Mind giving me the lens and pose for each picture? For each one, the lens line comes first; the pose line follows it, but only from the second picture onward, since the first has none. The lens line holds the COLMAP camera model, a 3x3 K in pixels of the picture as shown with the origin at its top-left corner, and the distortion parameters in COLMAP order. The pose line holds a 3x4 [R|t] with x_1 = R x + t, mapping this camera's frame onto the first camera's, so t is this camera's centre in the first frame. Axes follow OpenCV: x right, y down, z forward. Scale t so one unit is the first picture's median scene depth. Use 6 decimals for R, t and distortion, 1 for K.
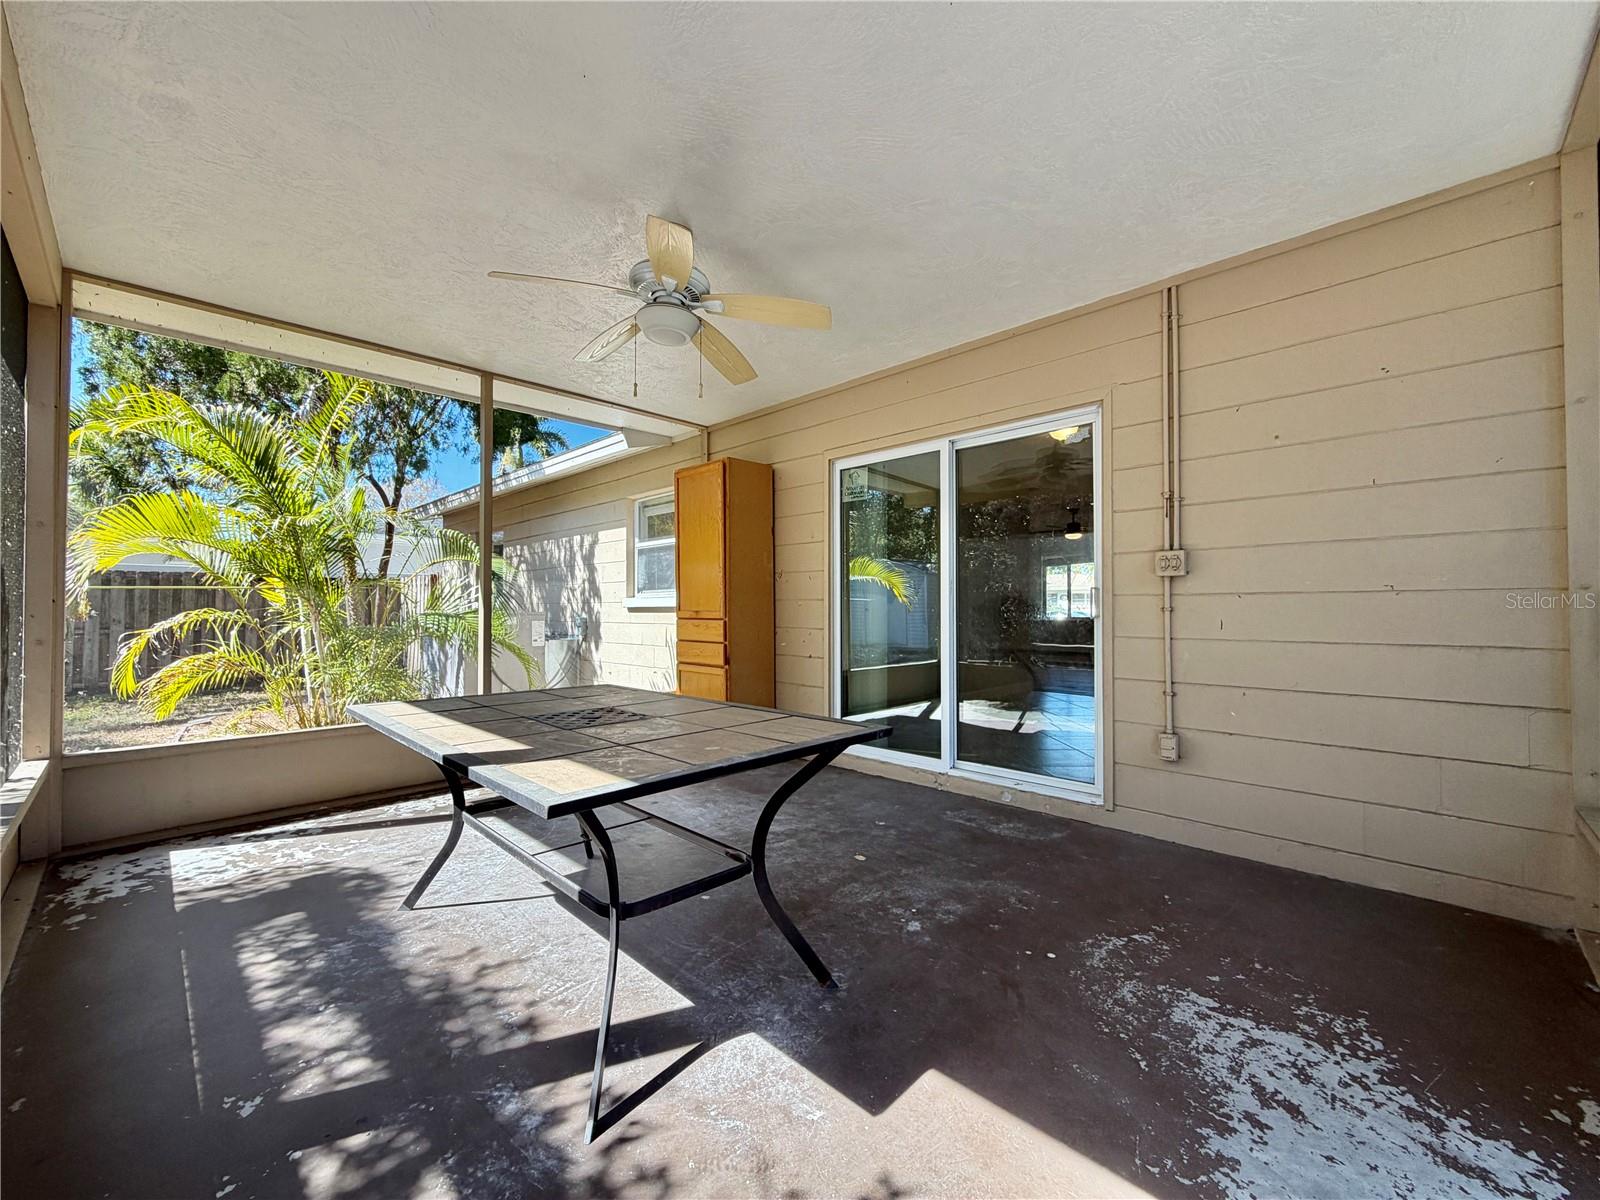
lens RADIAL K [[642.5, 0, 798.0], [0, 642.5, 600.5], [0, 0, 1]] dist [-0.001299, -0.000038]
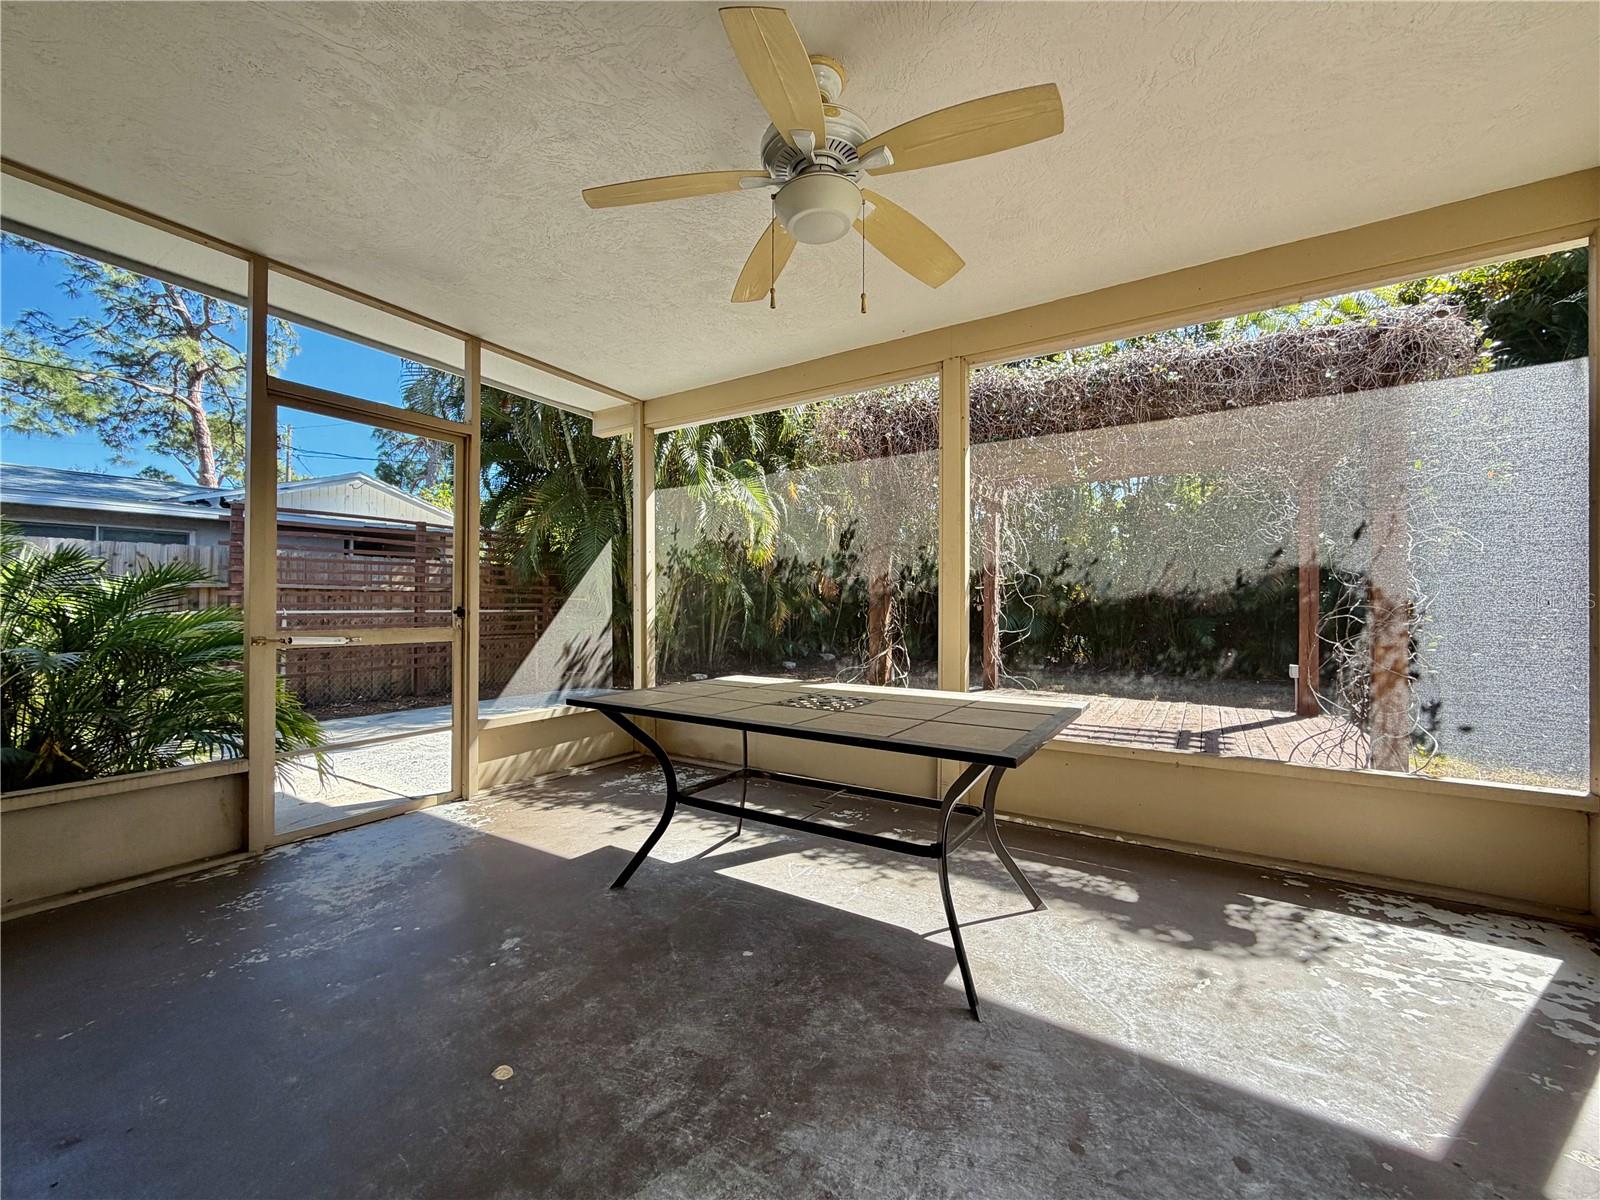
lens RADIAL K [[642.5, 0, 801.8], [0, 642.5, 603.0], [0, 0, 1]] dist [-0.001299, -0.000038]
pose [[-0.980123, -0.002700, -0.198374, -0.045800], [0.000596, 0.999863, -0.016549, 0.021985], [0.198391, -0.016339, -0.979987, 1.853793]]
